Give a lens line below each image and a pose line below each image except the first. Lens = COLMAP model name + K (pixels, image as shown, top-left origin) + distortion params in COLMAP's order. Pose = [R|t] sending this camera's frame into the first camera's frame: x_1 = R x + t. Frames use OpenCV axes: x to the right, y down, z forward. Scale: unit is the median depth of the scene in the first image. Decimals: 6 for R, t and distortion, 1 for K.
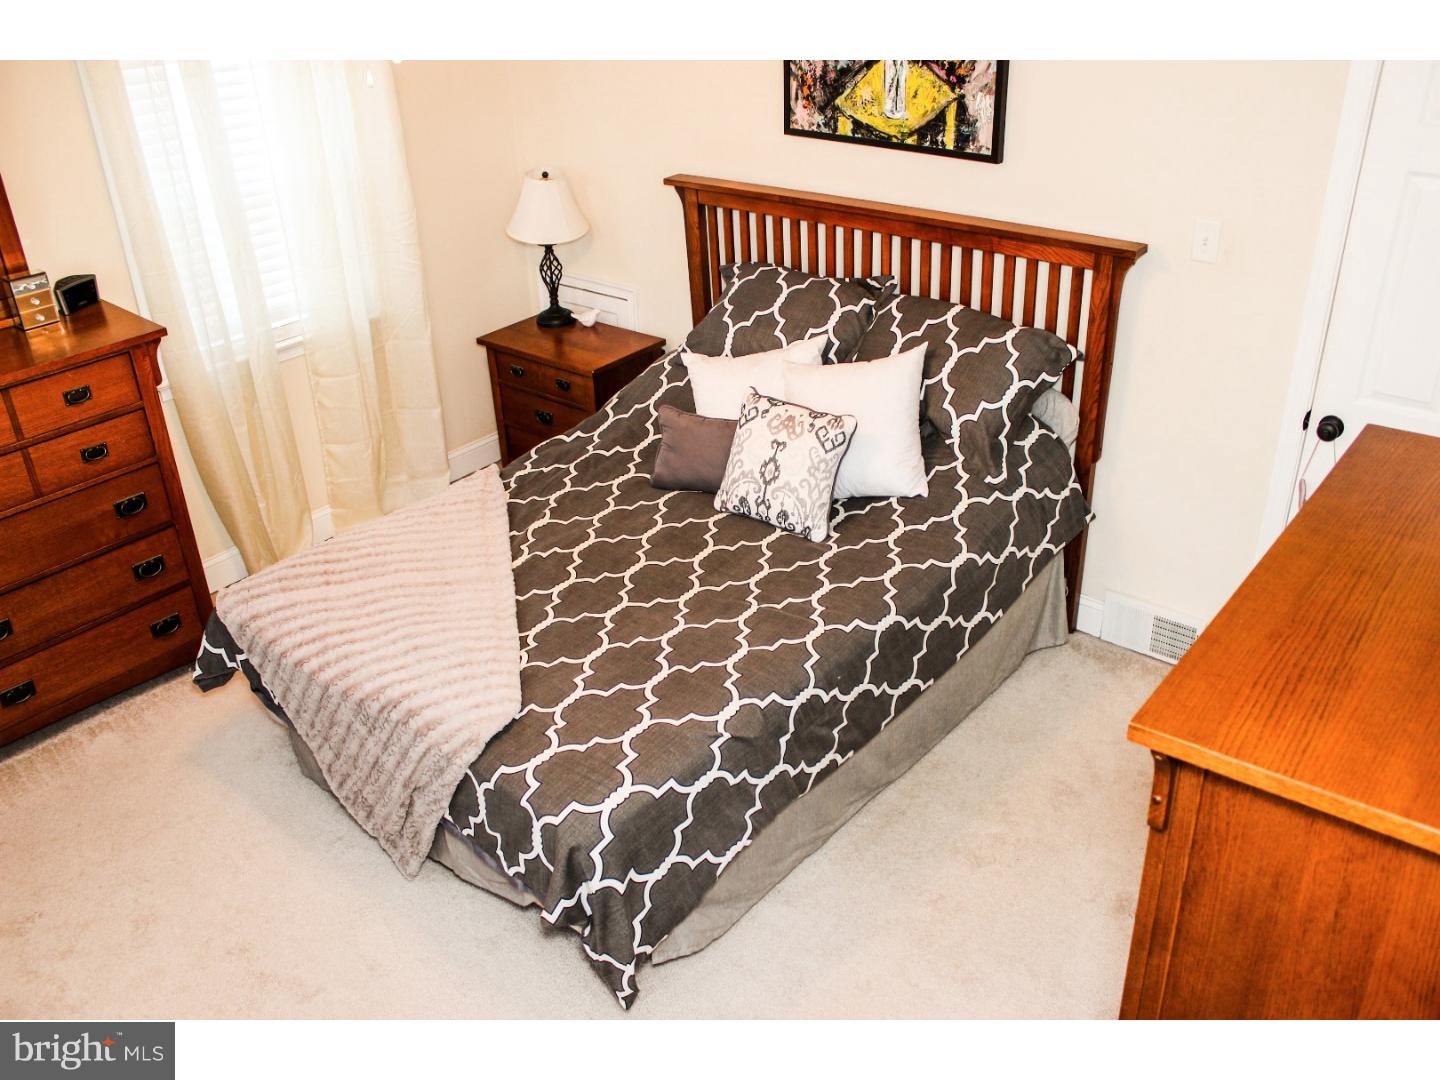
lens RADIAL K [[1226.5, 0, 725.7], [0, 1226.5, 532.6], [0, 0, 1]] dist [-0.162808, 0.167874]
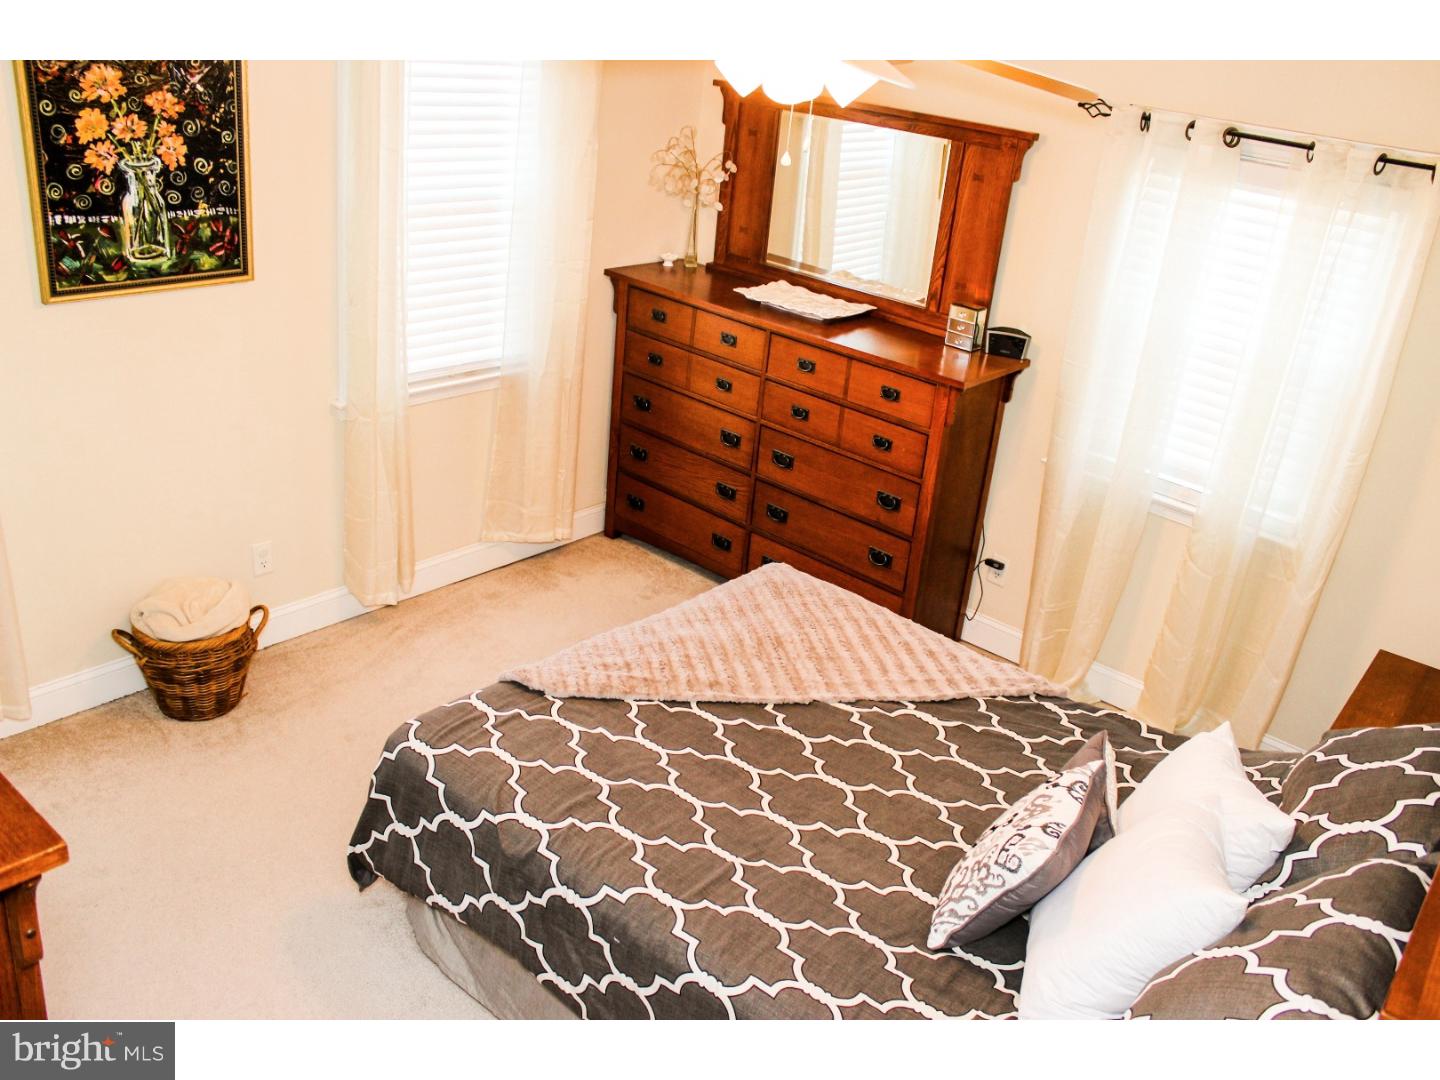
lens RADIAL K [[1226.5, 0, 725.7], [0, 1226.5, 532.6], [0, 0, 1]] dist [-0.162808, 0.167874]
pose [[-0.020440, 0.429524, -0.902824, 0.595927], [-0.557019, 0.744989, 0.367044, -0.355842], [0.830248, 0.510393, 0.224025, 0.641507]]
